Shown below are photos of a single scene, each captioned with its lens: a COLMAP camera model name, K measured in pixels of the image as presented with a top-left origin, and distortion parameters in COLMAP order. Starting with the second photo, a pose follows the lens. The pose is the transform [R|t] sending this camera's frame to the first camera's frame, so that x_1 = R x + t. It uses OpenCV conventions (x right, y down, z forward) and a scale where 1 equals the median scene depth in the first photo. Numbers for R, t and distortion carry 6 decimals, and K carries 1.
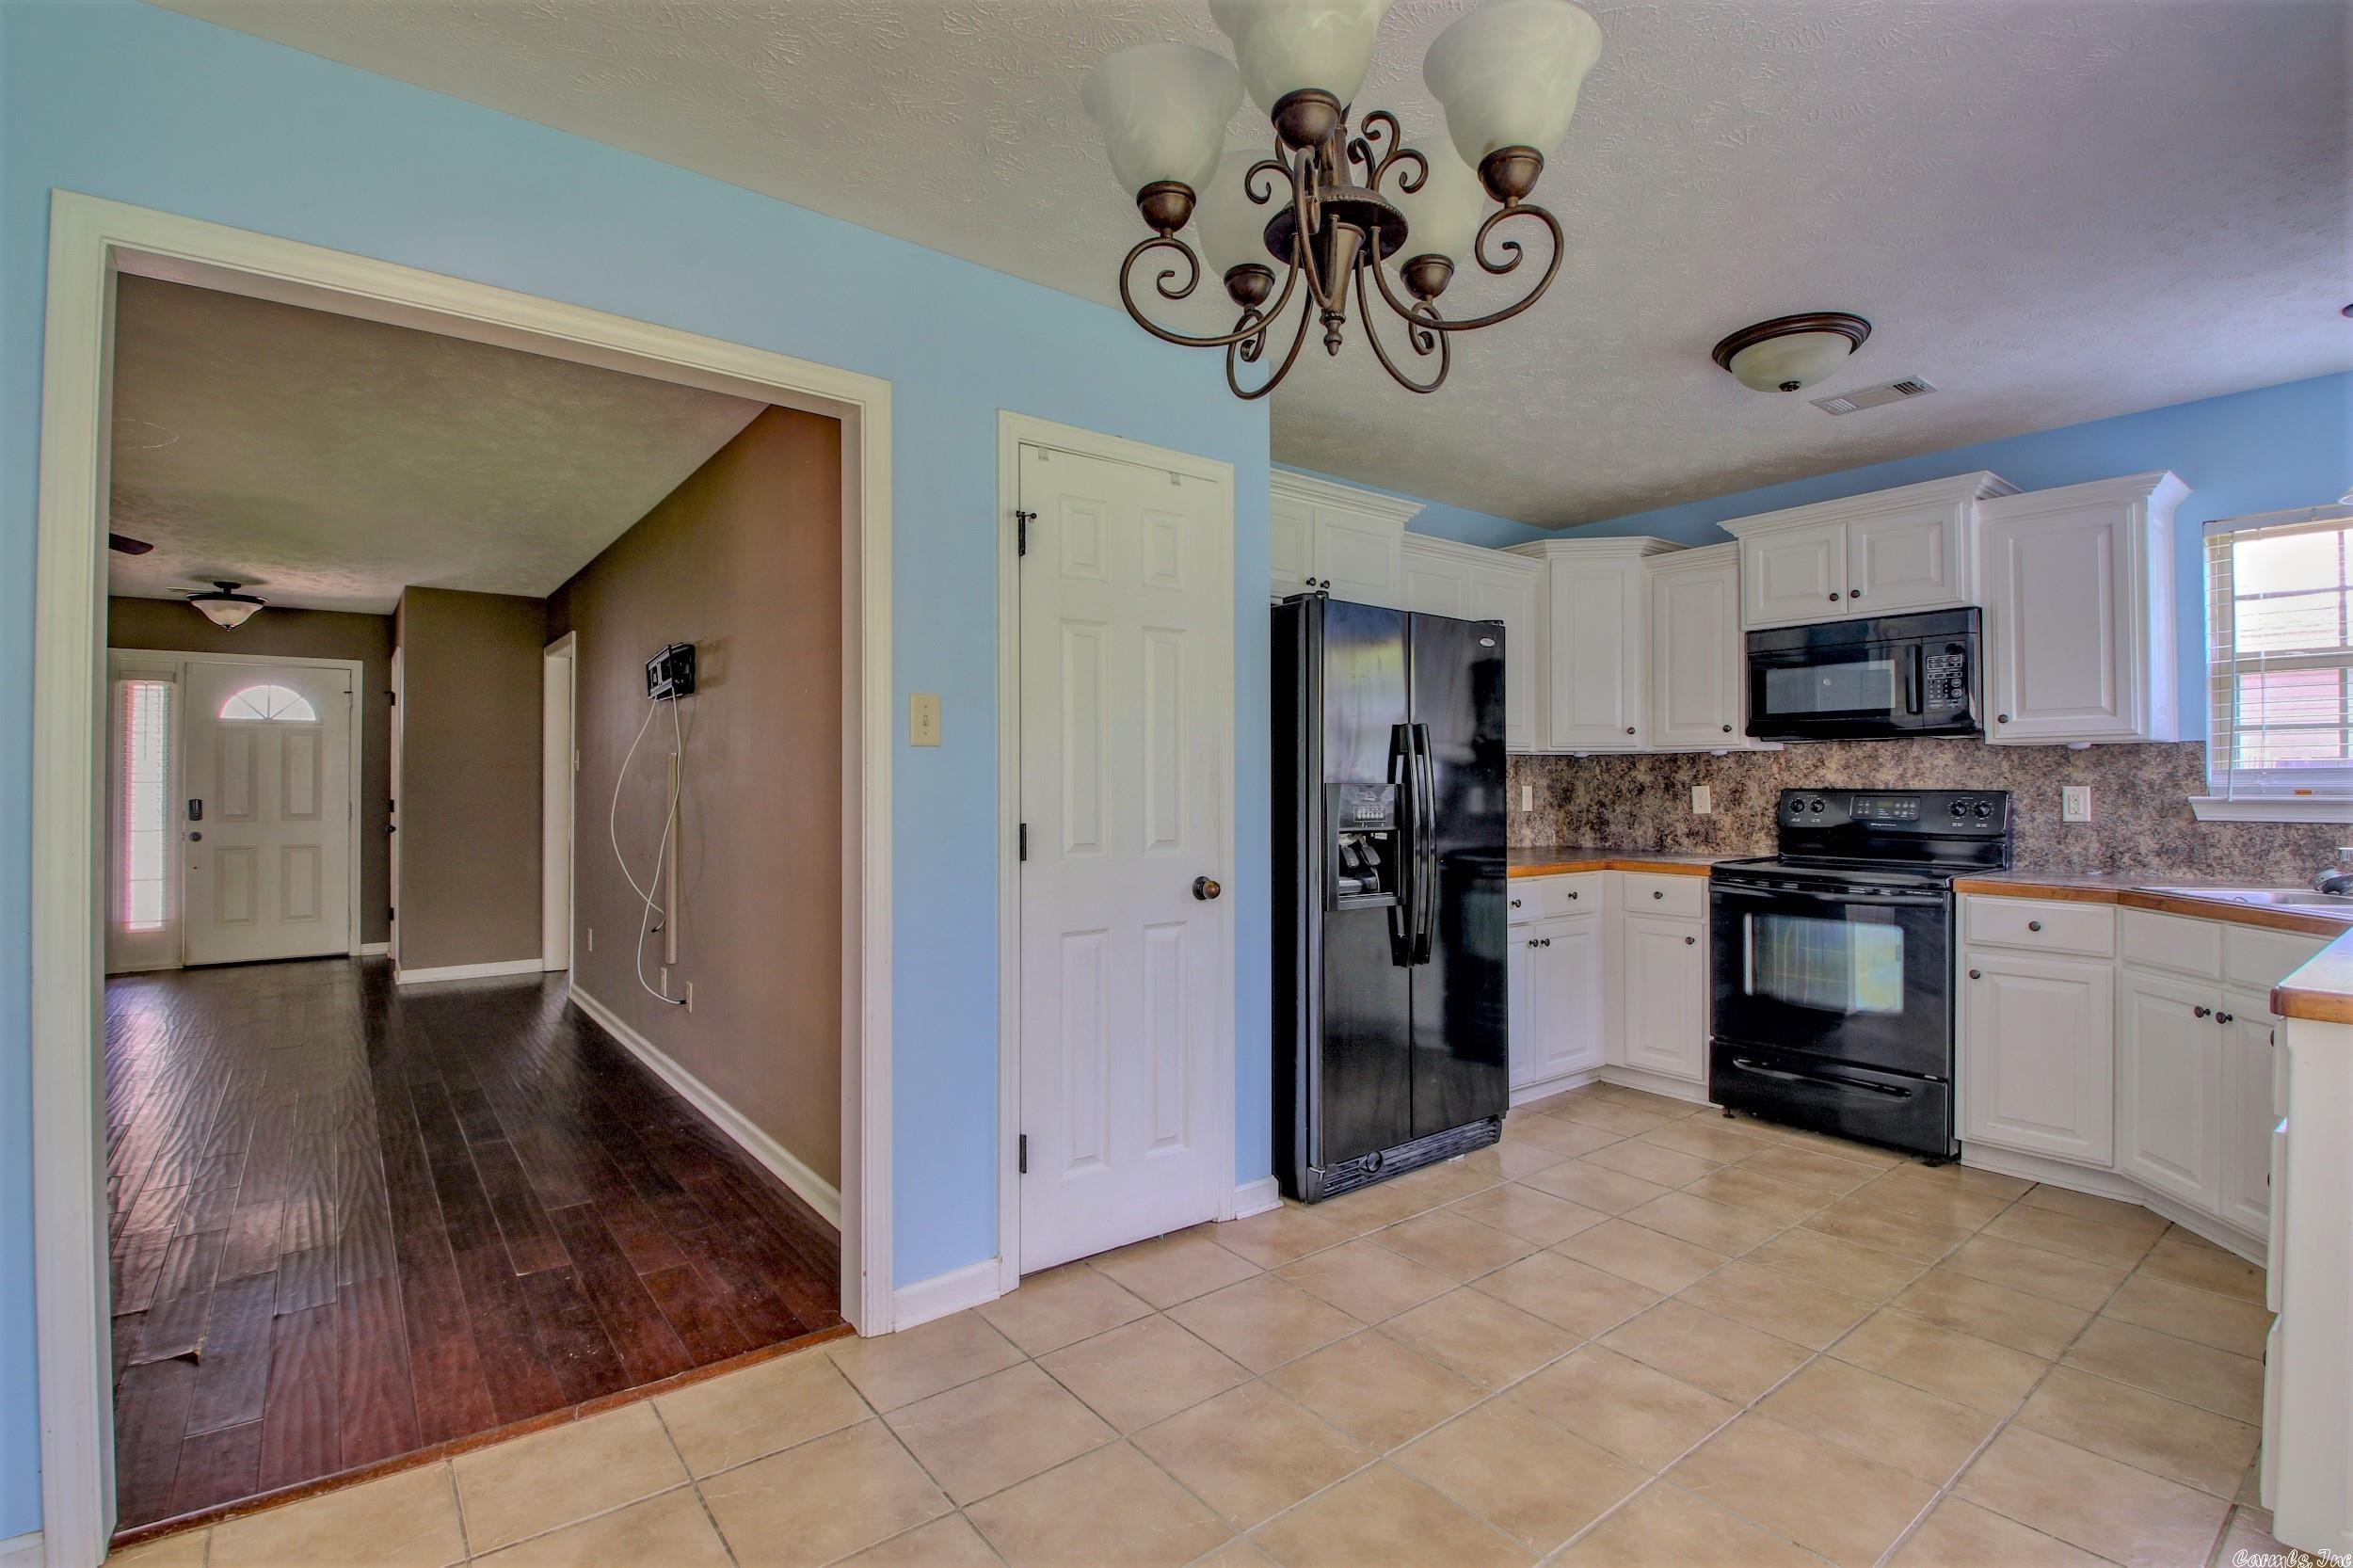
lens RADIAL K [[1088.7, 0, 1161.2], [0, 1088.7, 766.5], [0, 0, 1]] dist [0.007166, -0.023787]
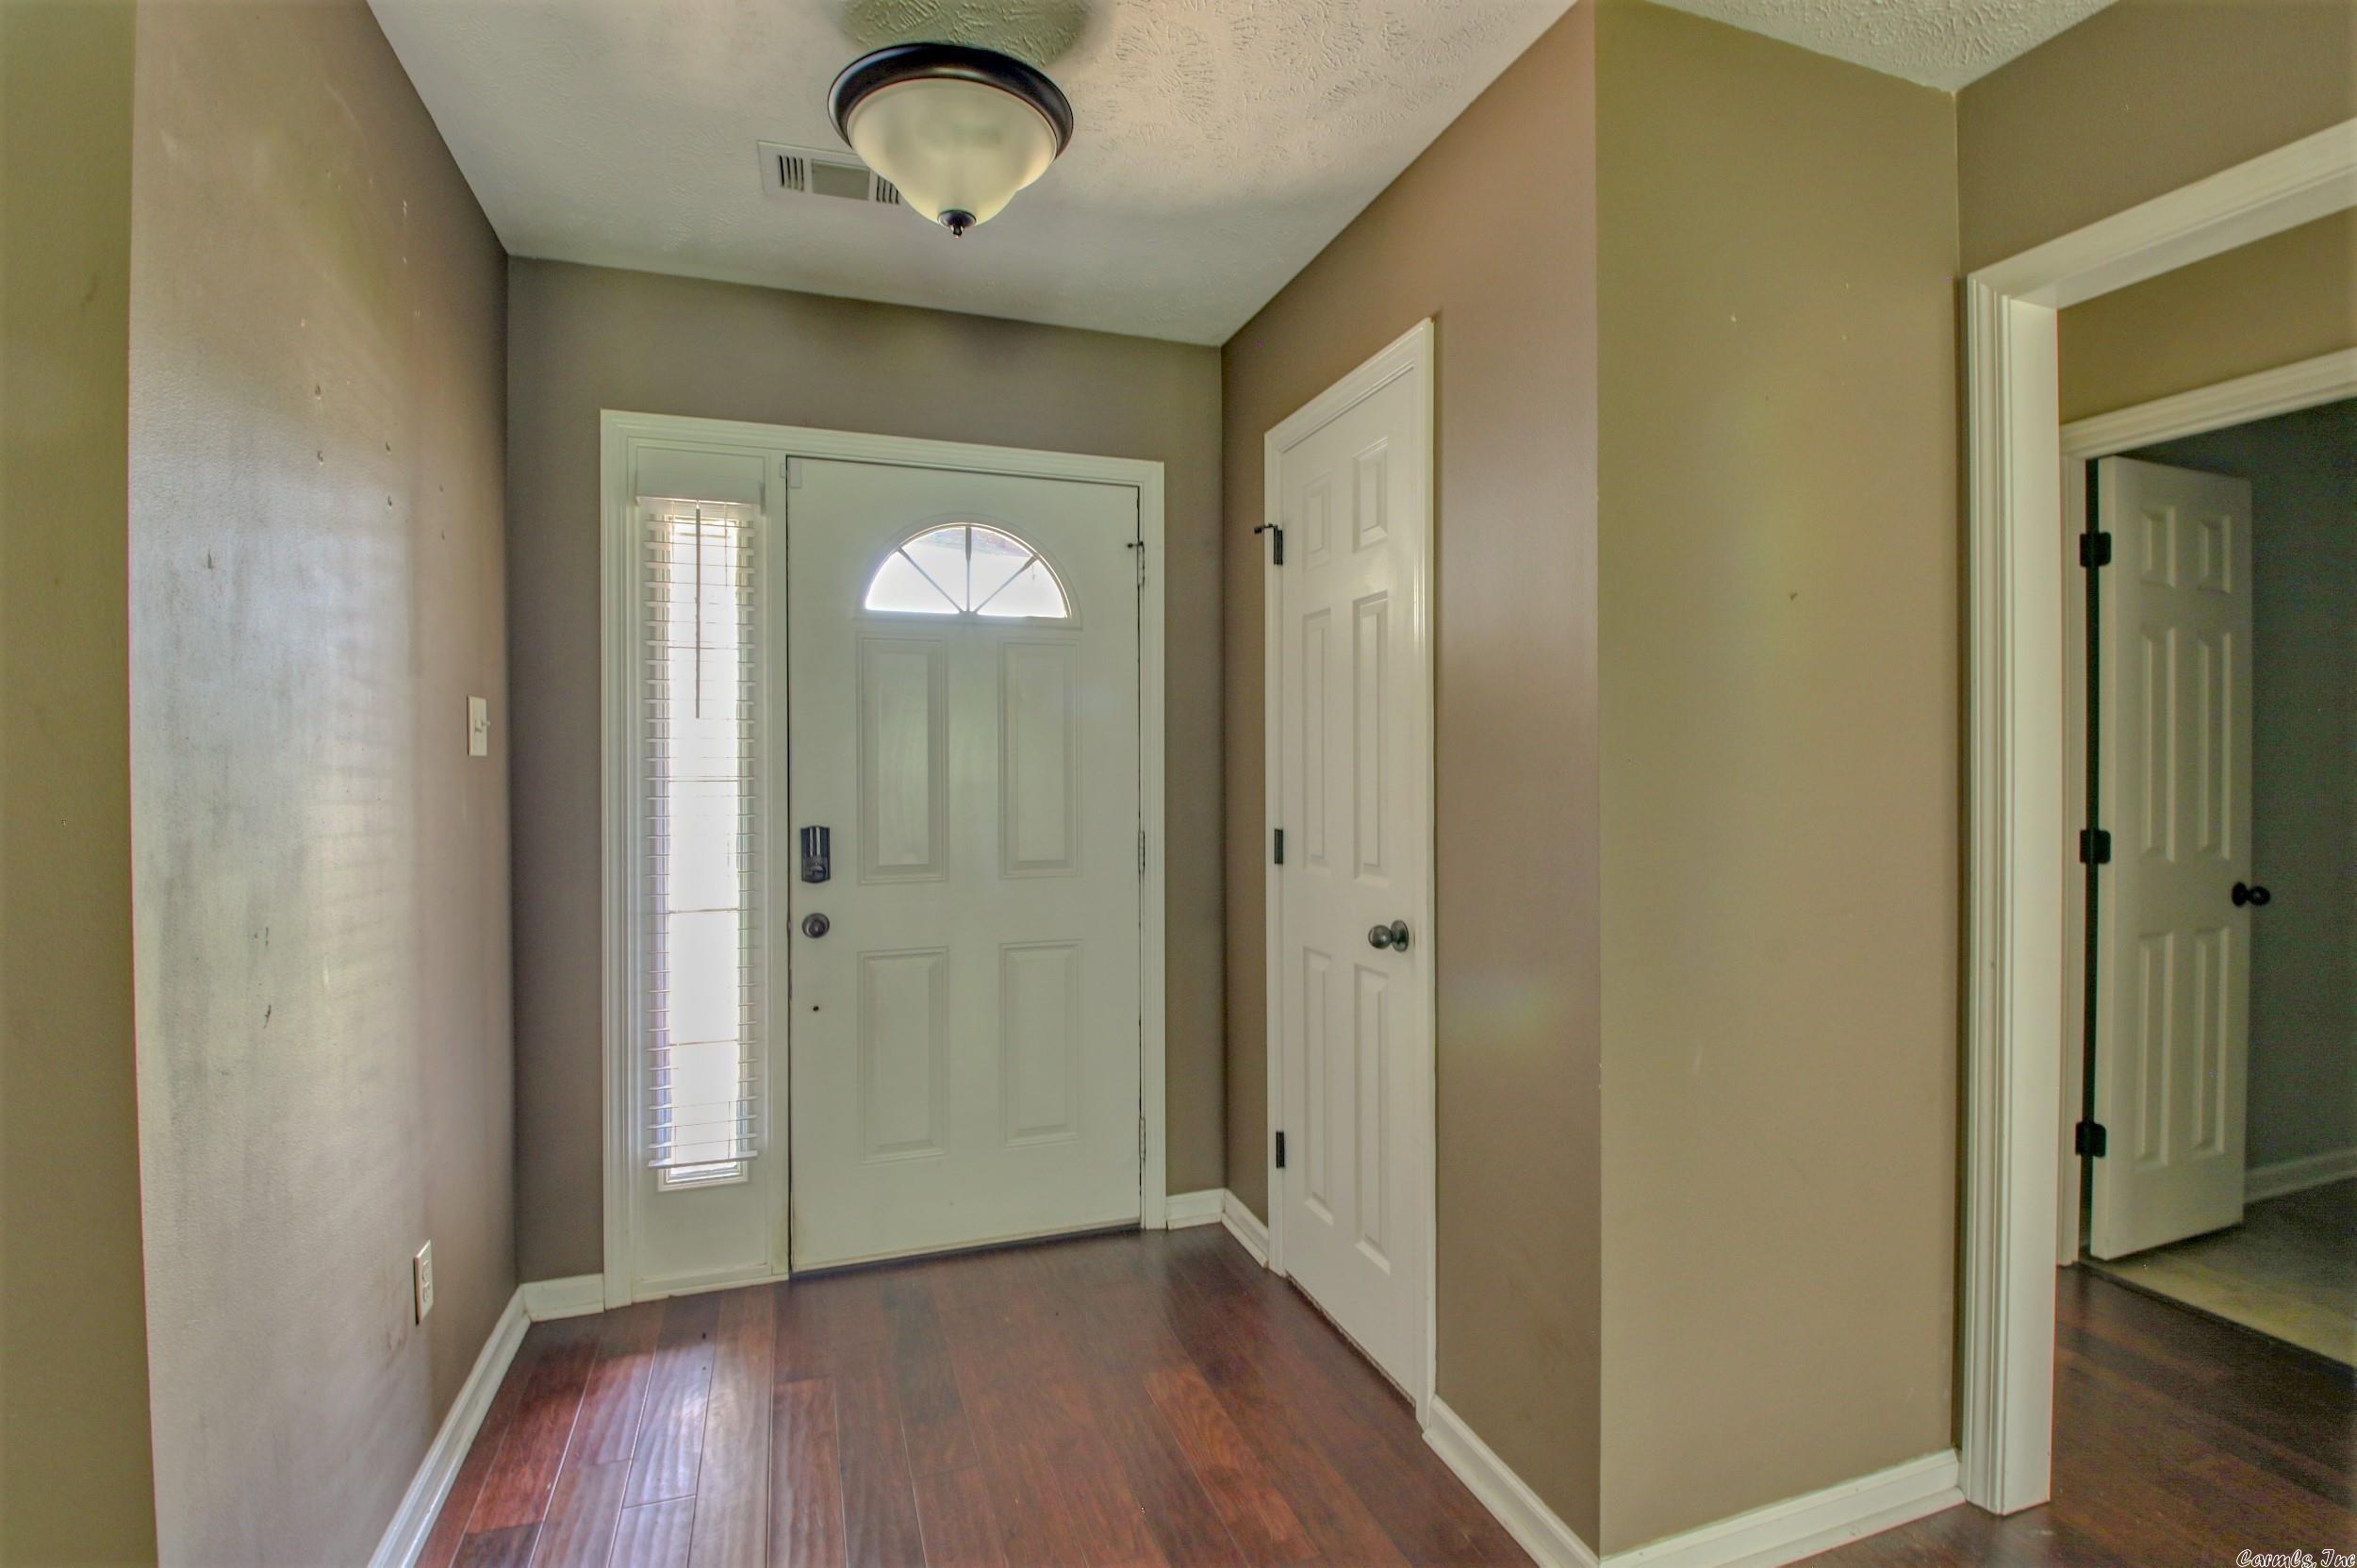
lens RADIAL K [[1090.6, 0, 1168.2], [0, 1090.6, 769.9], [0, 0, 1]] dist [0.007166, -0.023787]
pose [[0.946925, 0.003894, -0.321432, -1.234219], [0.002773, 0.999790, 0.020281, 0.006948], [0.321443, -0.020096, 0.946716, 1.279561]]
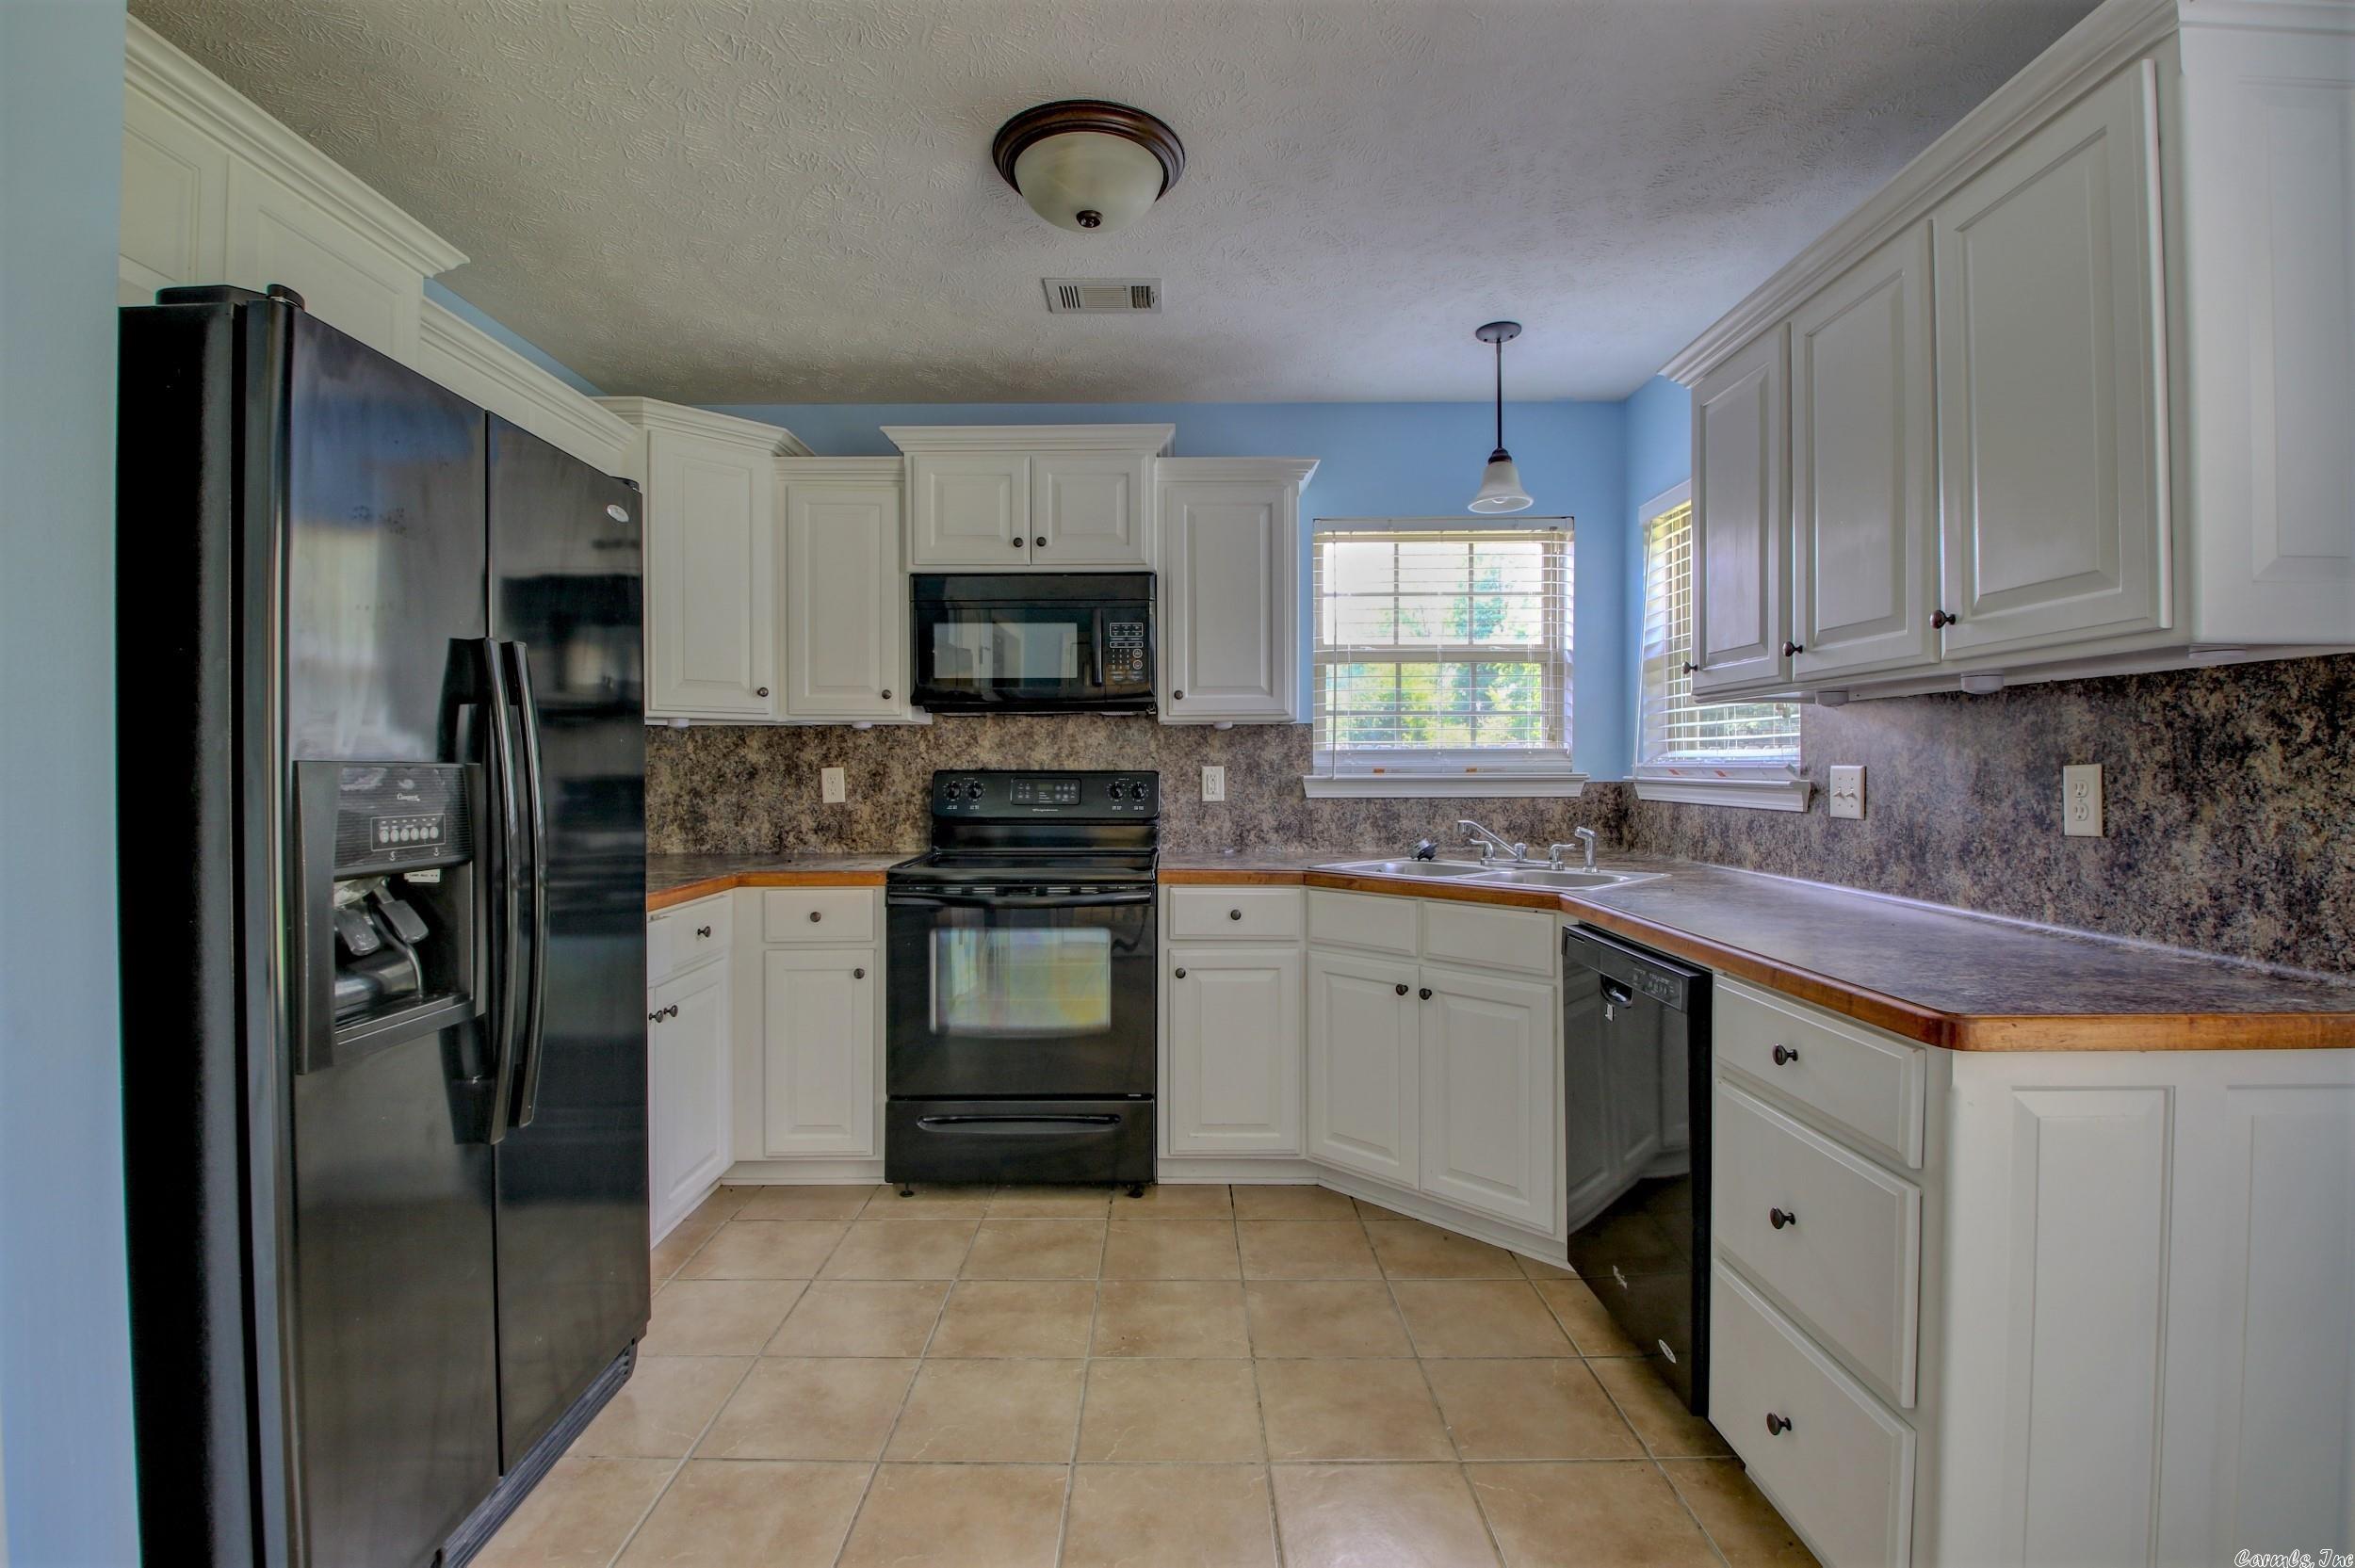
lens RADIAL K [[1089.5, 0, 1171.6], [0, 1089.5, 769.7], [0, 0, 1]] dist [0.007166, -0.023787]
pose [[0.608337, -0.005437, 0.793660, 0.022793], [-0.008544, 0.999874, 0.013398, 0.008023], [-0.793633, -0.014931, 0.608214, 0.396373]]
